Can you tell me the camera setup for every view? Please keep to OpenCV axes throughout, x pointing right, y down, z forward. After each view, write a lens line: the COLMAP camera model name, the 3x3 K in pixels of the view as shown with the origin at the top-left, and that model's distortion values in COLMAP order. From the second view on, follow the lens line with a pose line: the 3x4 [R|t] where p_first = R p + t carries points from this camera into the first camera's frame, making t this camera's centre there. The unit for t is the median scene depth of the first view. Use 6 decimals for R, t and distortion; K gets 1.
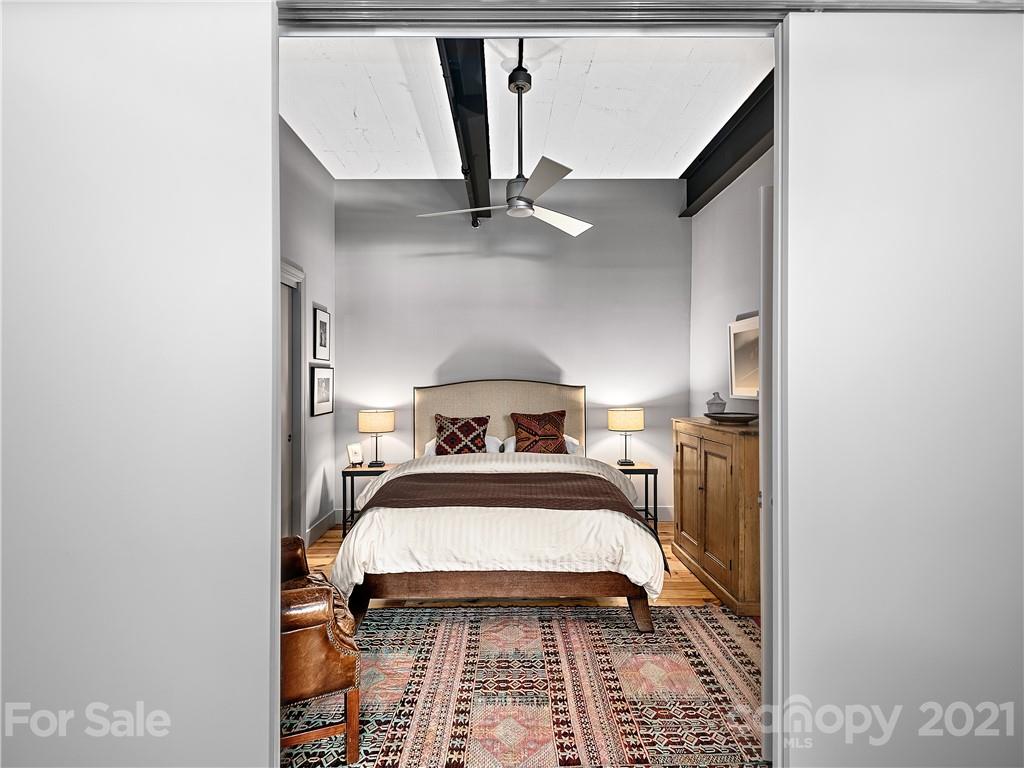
lens RADIAL K [[554.0, 0, 509.4], [0, 554.0, 385.2], [0, 0, 1]] dist [0.007082, -0.004765]
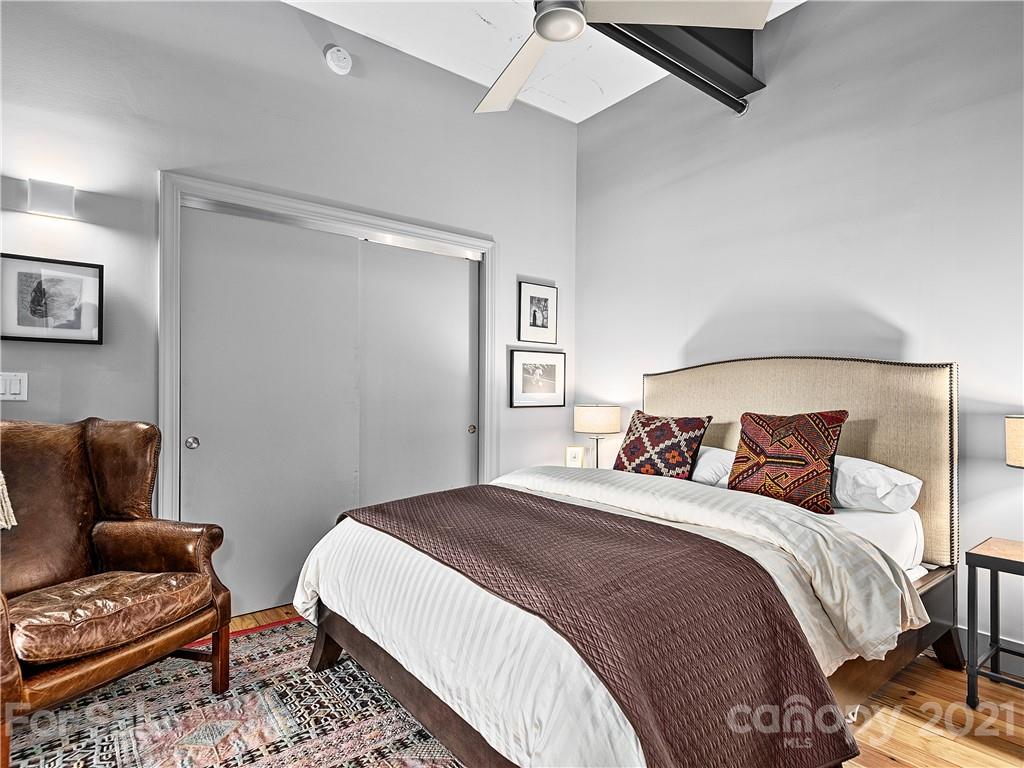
lens RADIAL K [[554.0, 0, 486.9], [0, 554.0, 389.9], [0, 0, 1]] dist [0.007082, -0.004765]
pose [[0.592570, 0.001664, -0.805517, 0.314295], [-0.011671, 0.999911, -0.006520, 0.034687], [0.805434, 0.013265, 0.592537, 0.464359]]
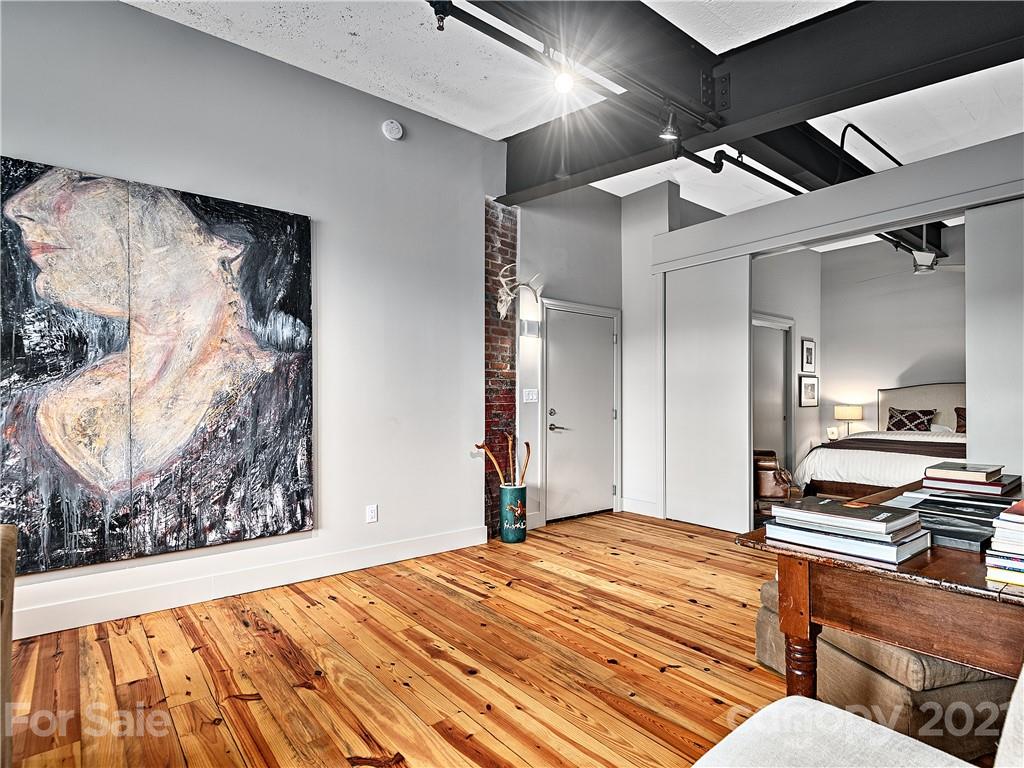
lens RADIAL K [[554.0, 0, 513.3], [0, 554.0, 386.6], [0, 0, 1]] dist [0.007082, -0.004765]
pose [[0.618950, -0.011473, -0.785347, 0.403245], [-0.012703, 0.999616, -0.024615, 0.047799], [0.785328, 0.025211, 0.618566, -0.670179]]
